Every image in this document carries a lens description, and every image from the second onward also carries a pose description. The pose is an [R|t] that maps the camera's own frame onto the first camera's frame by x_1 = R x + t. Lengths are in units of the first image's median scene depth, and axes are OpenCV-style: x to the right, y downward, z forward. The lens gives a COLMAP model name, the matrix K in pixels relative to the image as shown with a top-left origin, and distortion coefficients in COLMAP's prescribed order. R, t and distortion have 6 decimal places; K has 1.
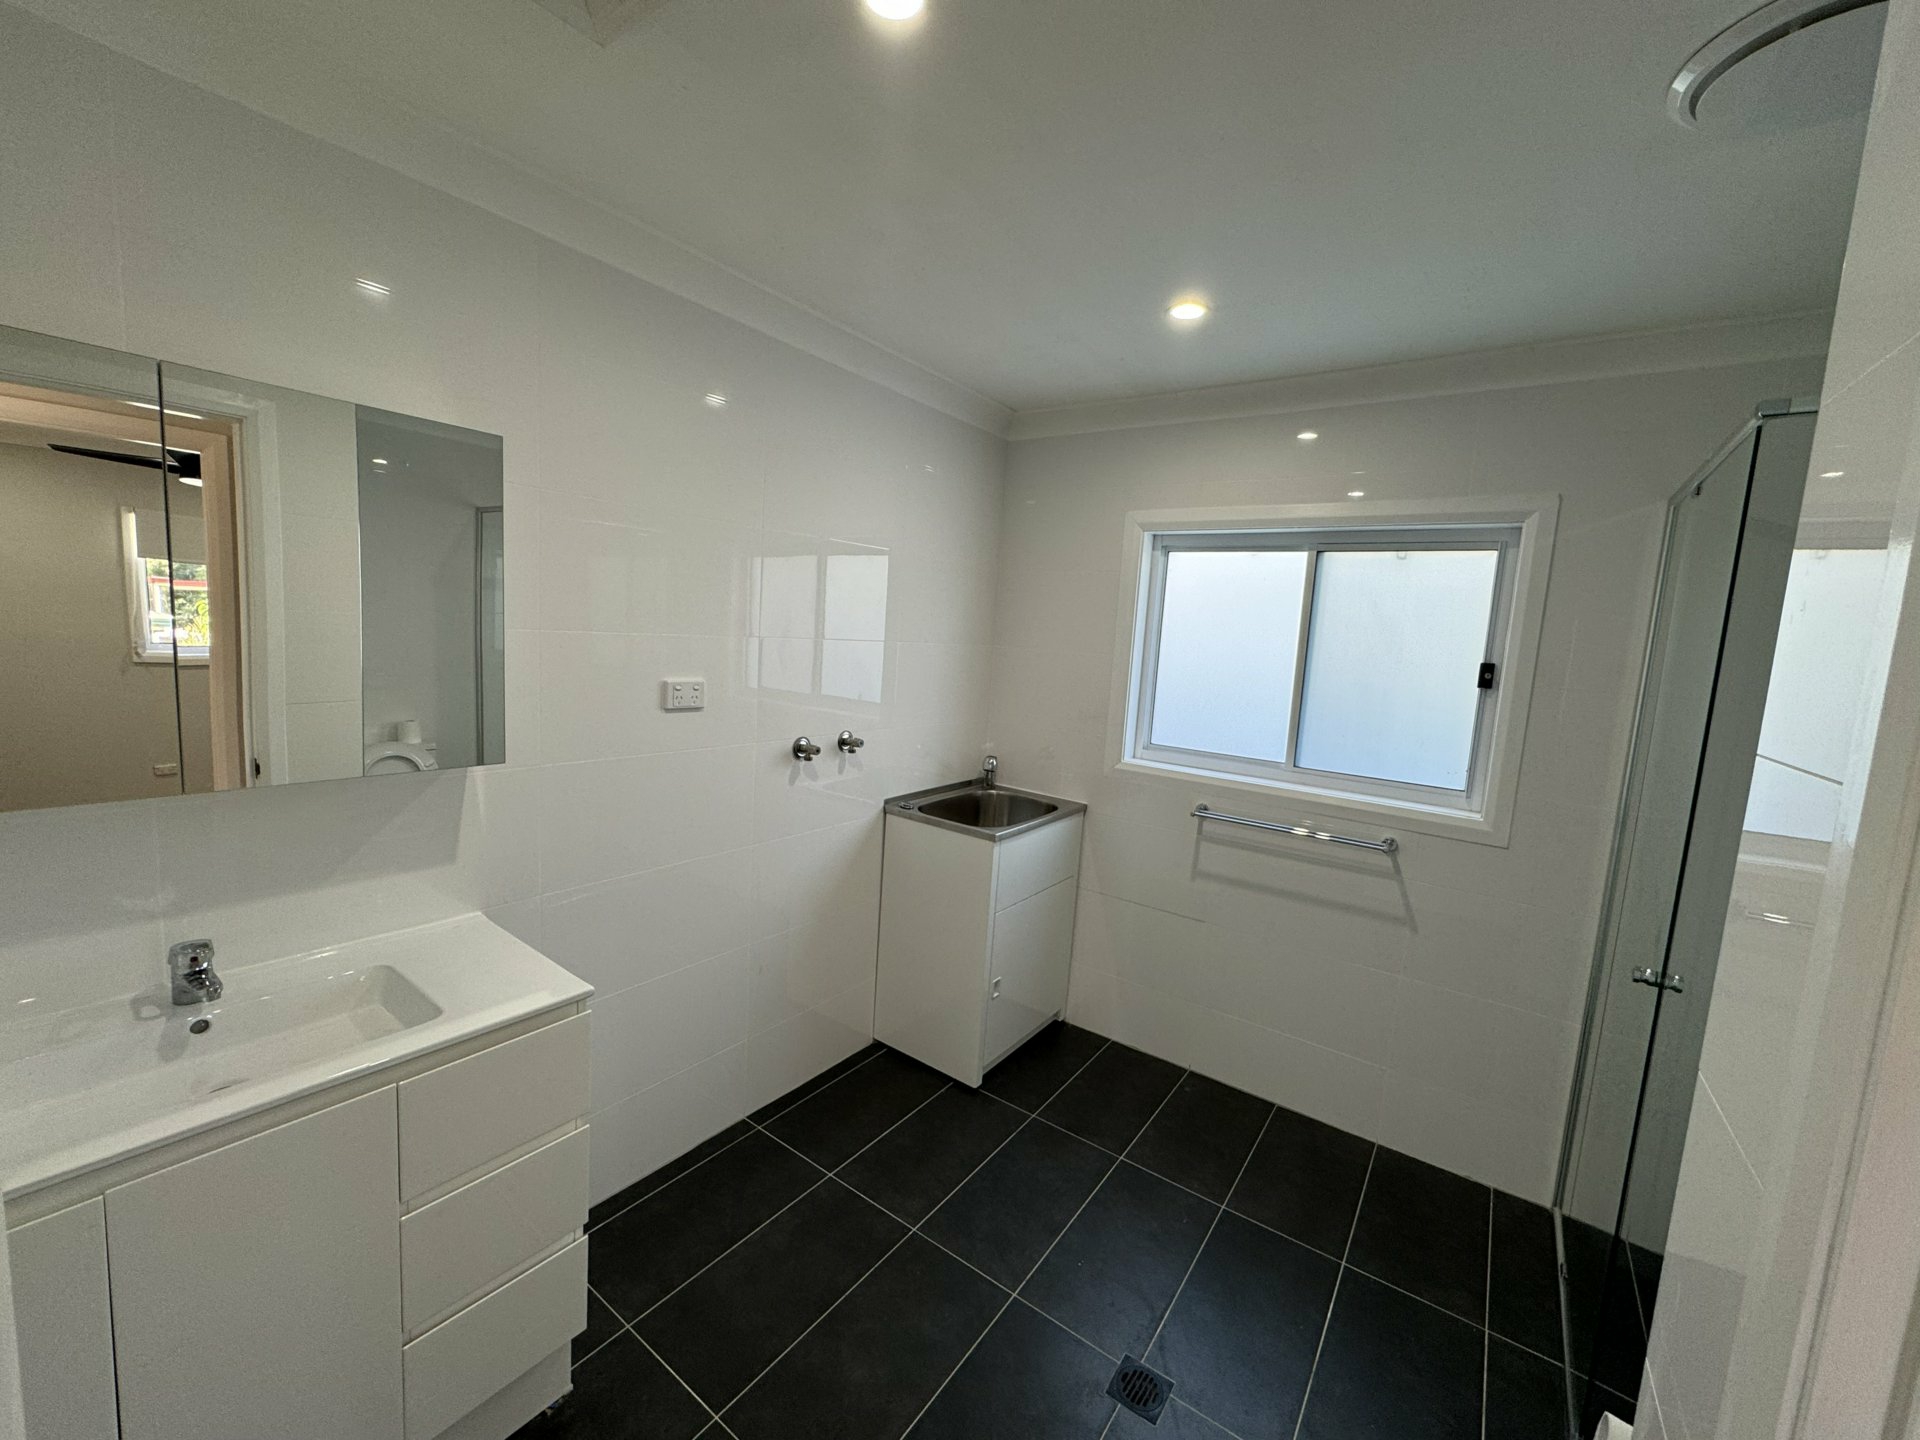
lens RADIAL K [[765.3, 0, 956.1], [0, 765.3, 721.4], [0, 0, 1]] dist [0.004757, 0.000093]
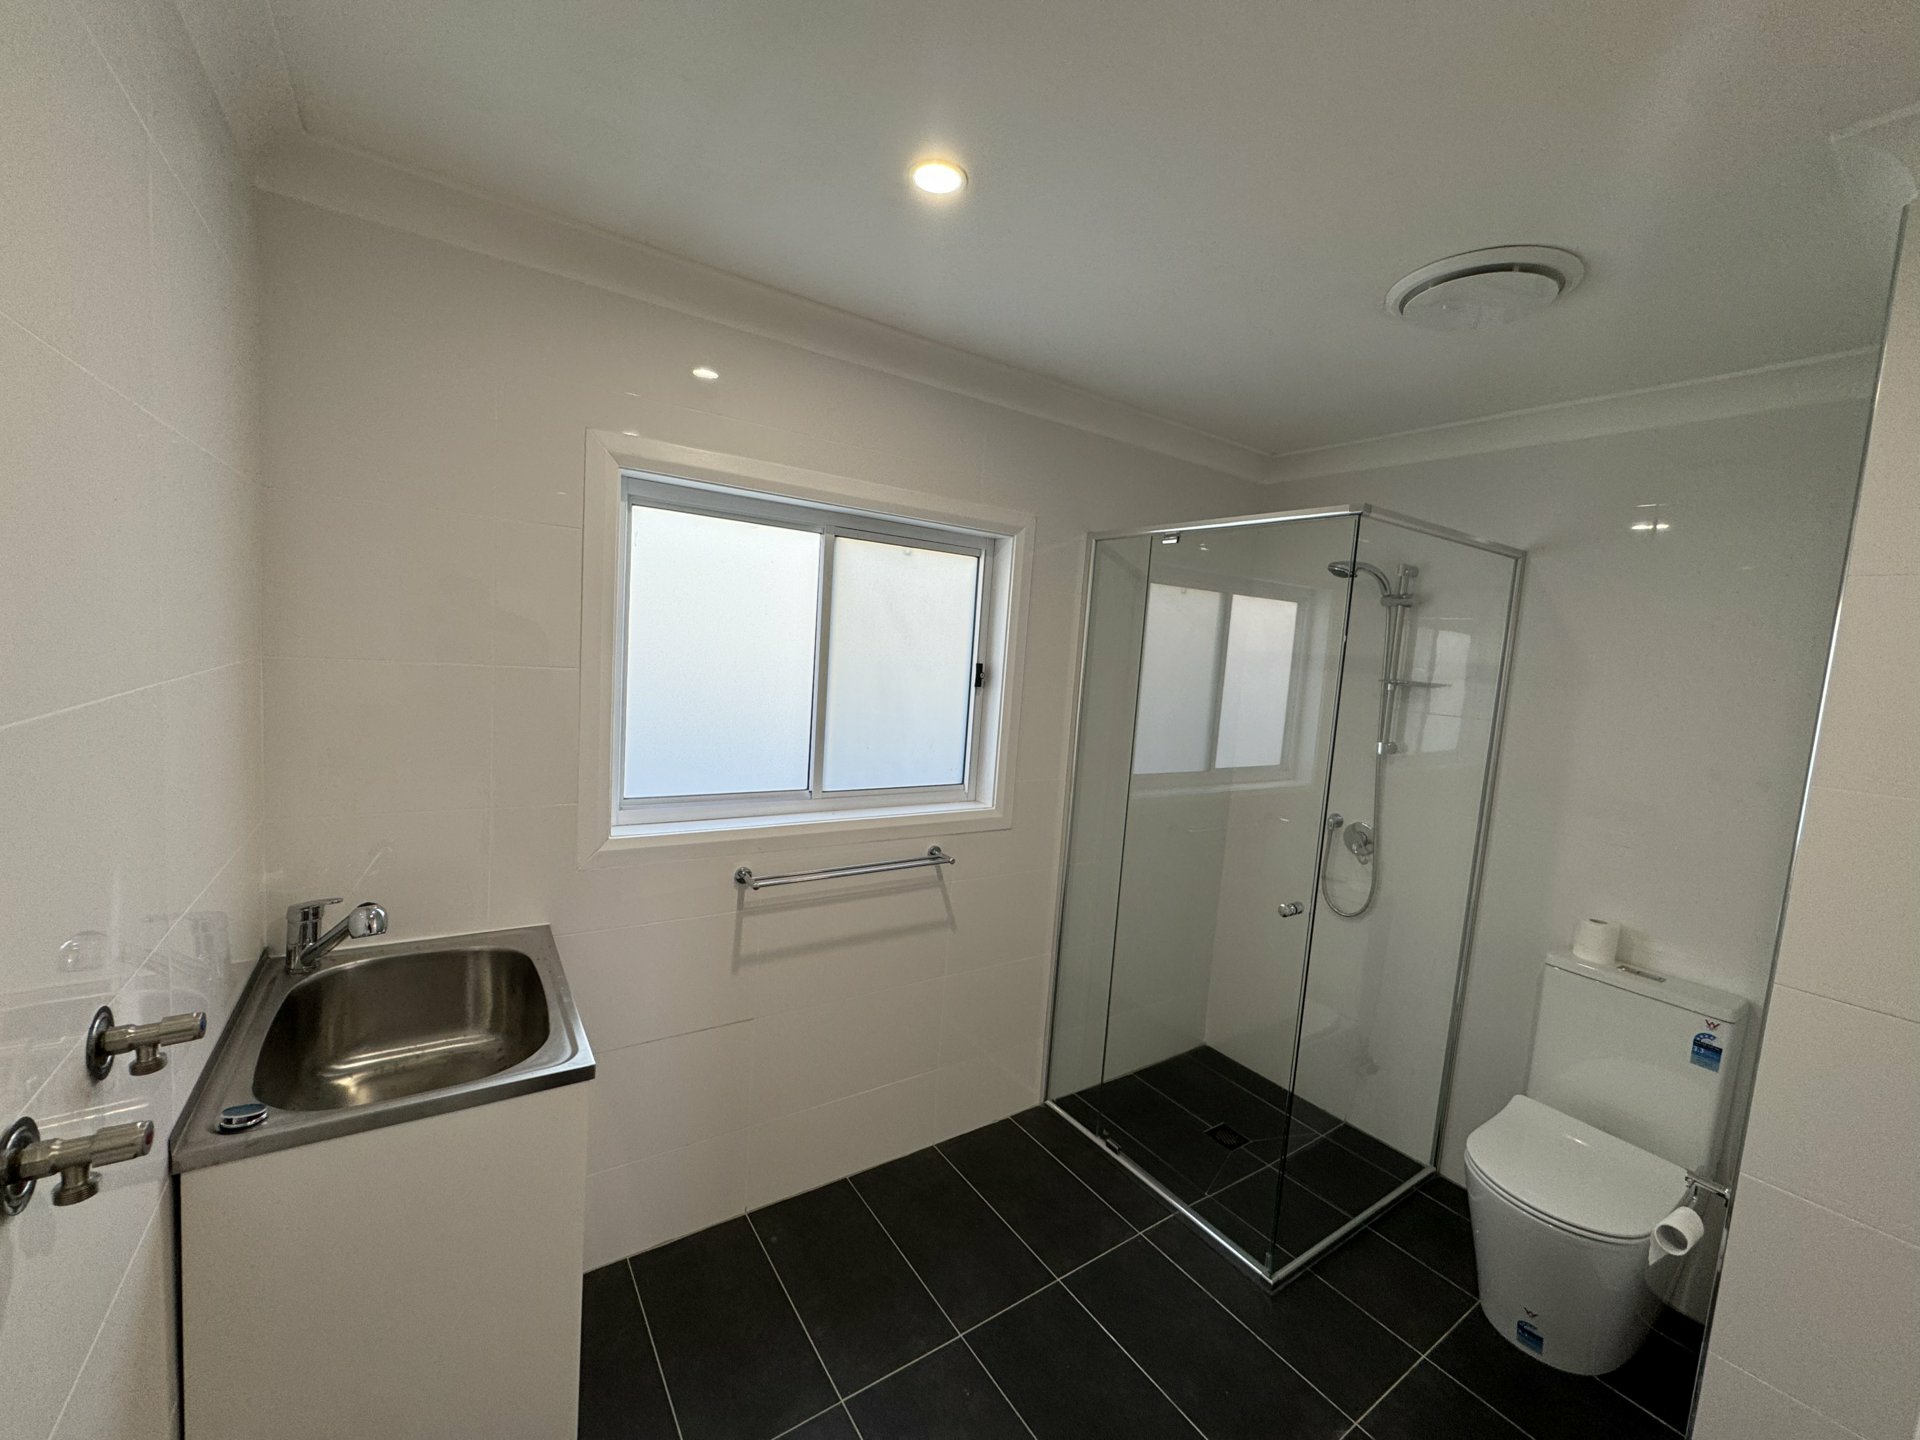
lens RADIAL K [[765.3, 0, 956.3], [0, 765.3, 718.2], [0, 0, 1]] dist [0.004757, 0.000093]
pose [[0.352783, -0.138905, 0.925338, -0.293364], [0.056192, 0.990280, 0.127230, -0.128799], [-0.934016, 0.007112, 0.357159, 0.607237]]
